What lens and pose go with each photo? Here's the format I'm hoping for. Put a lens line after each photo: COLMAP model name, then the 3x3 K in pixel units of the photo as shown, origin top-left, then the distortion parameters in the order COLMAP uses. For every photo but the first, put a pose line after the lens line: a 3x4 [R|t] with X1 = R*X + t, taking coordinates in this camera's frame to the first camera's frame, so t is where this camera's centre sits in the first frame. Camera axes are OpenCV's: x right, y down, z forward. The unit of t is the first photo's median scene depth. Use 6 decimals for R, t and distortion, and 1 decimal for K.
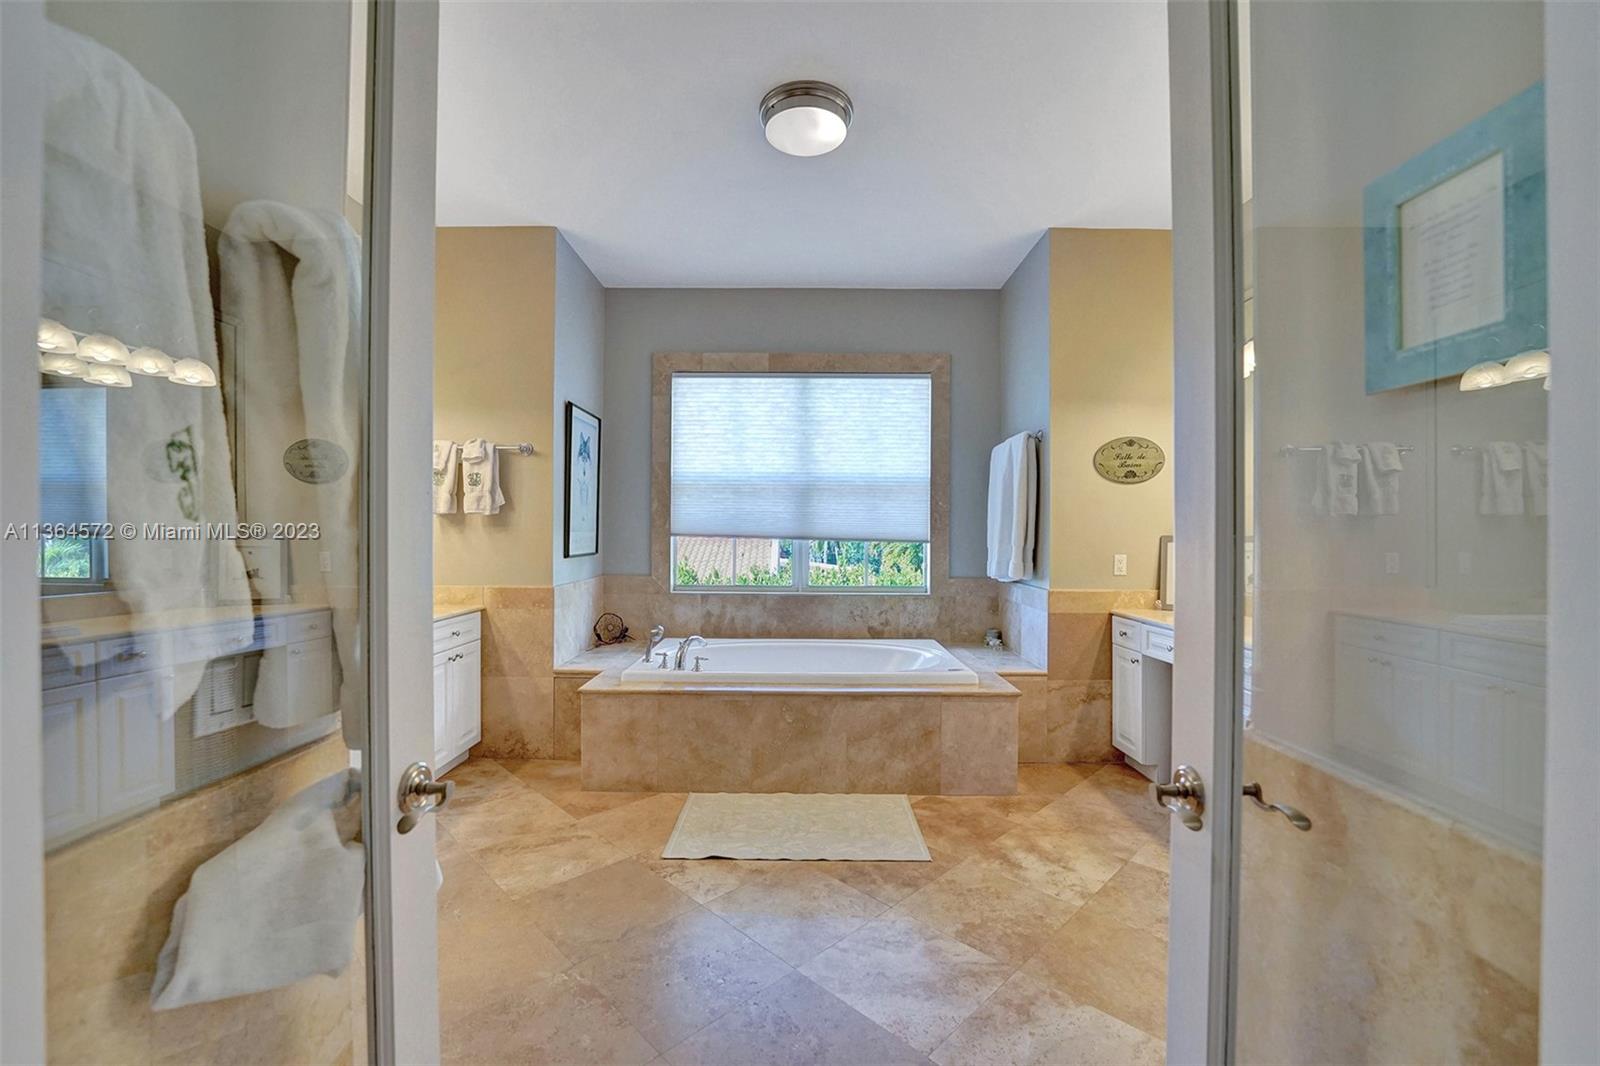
lens RADIAL K [[662.3, 0, 799.8], [0, 662.3, 525.3], [0, 0, 1]] dist [-0.031276, 0.004401]
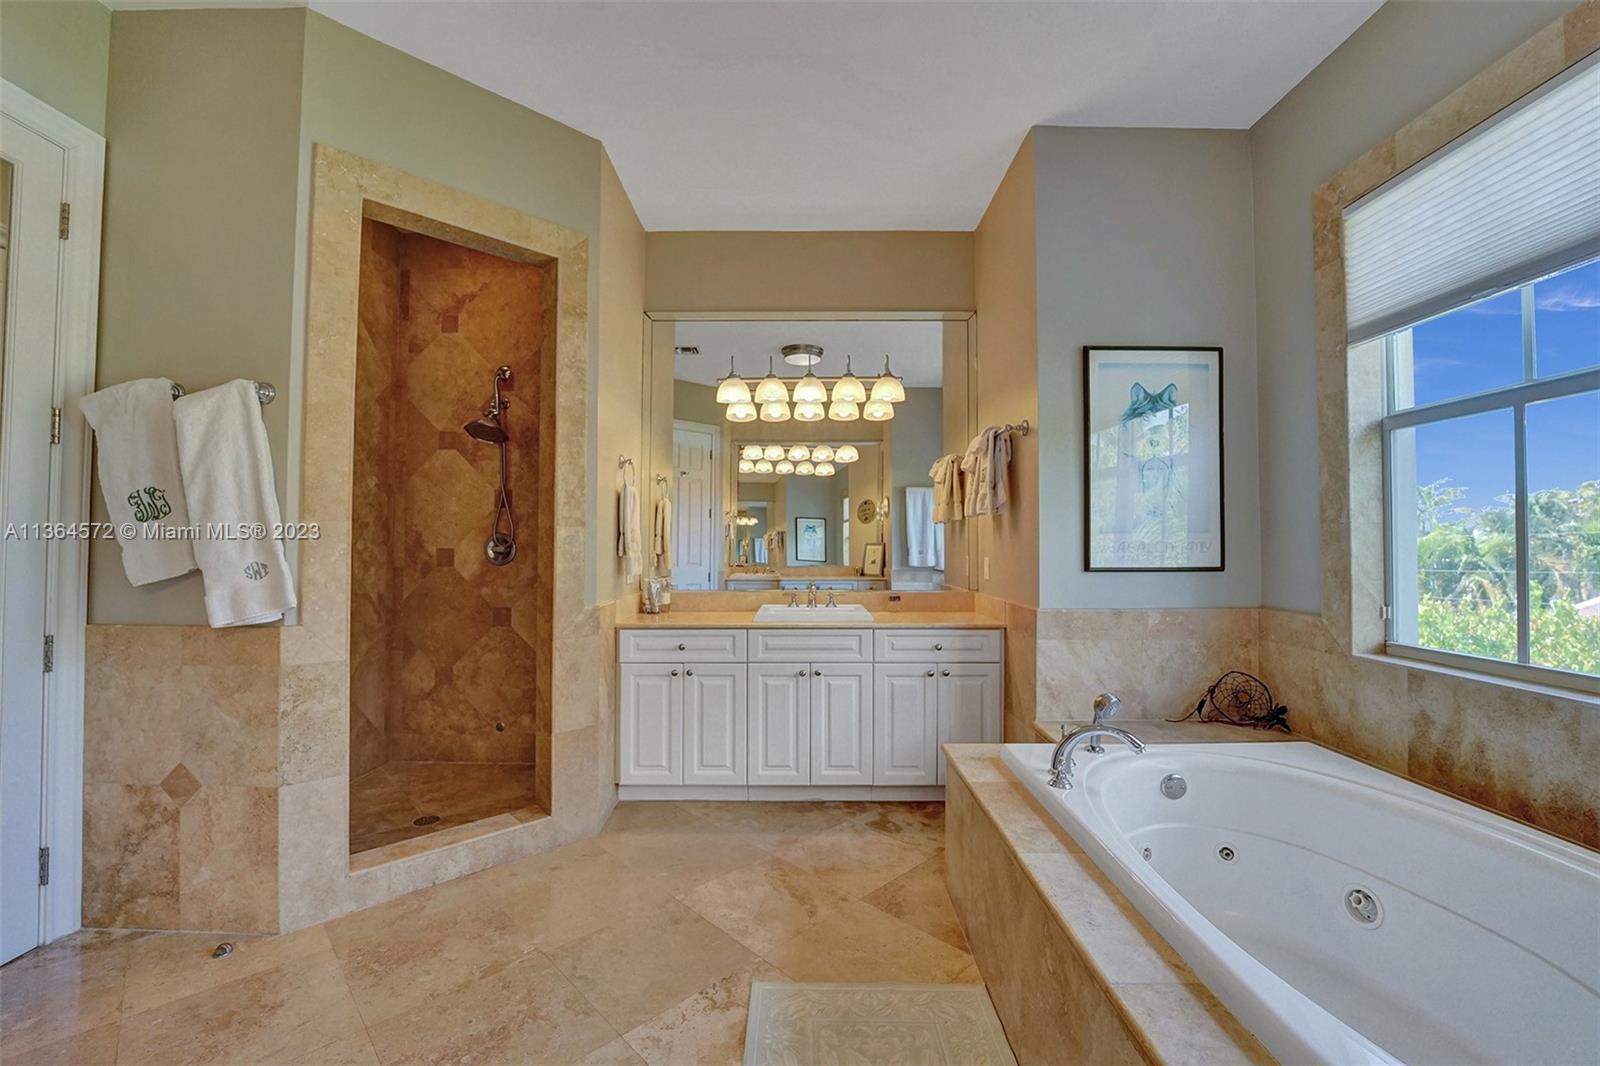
lens RADIAL K [[662.3, 0, 794.9], [0, 662.3, 530.1], [0, 0, 1]] dist [-0.031276, 0.004401]
pose [[-0.010622, -0.027622, -0.999562, 0.366164], [0.007905, 0.999585, -0.027707, 0.025322], [0.999912, -0.008196, -0.010400, 0.756804]]
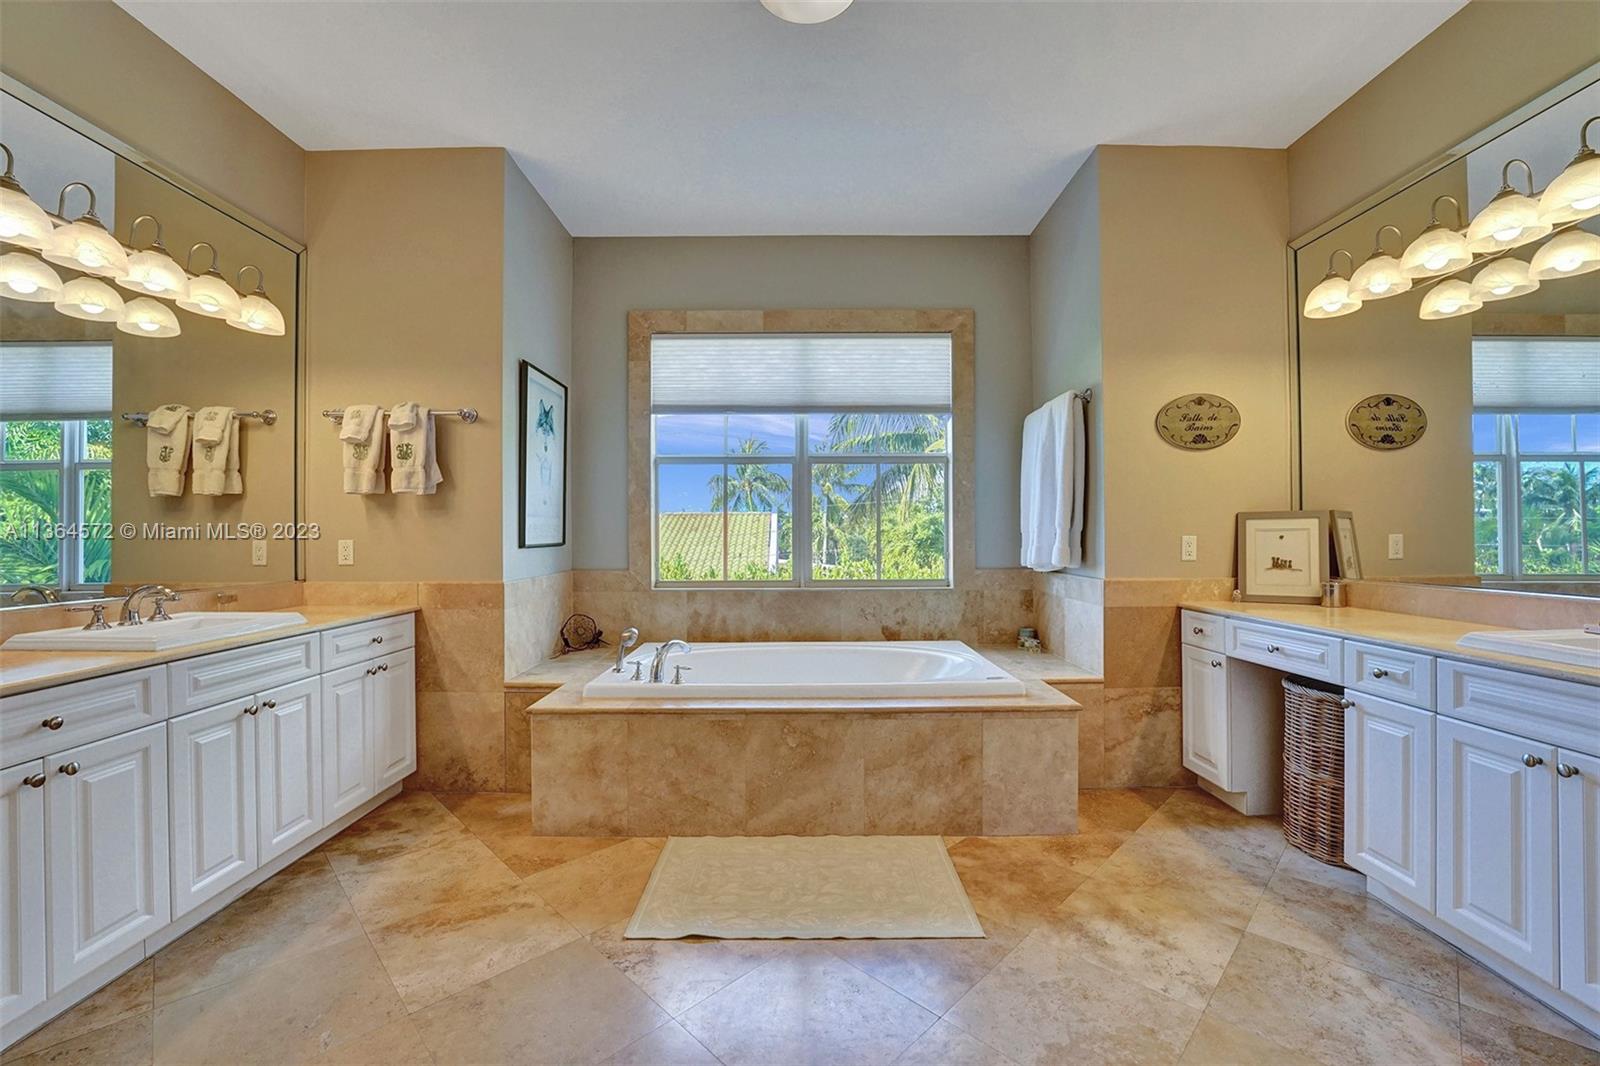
lens RADIAL K [[662.3, 0, 801.8], [0, 662.3, 524.9], [0, 0, 1]] dist [-0.031276, 0.004401]
pose [[0.999928, -0.010645, 0.005540, -0.005593], [0.010664, 0.999937, -0.003445, 0.029723], [-0.005503, 0.003504, 0.999979, 0.181730]]
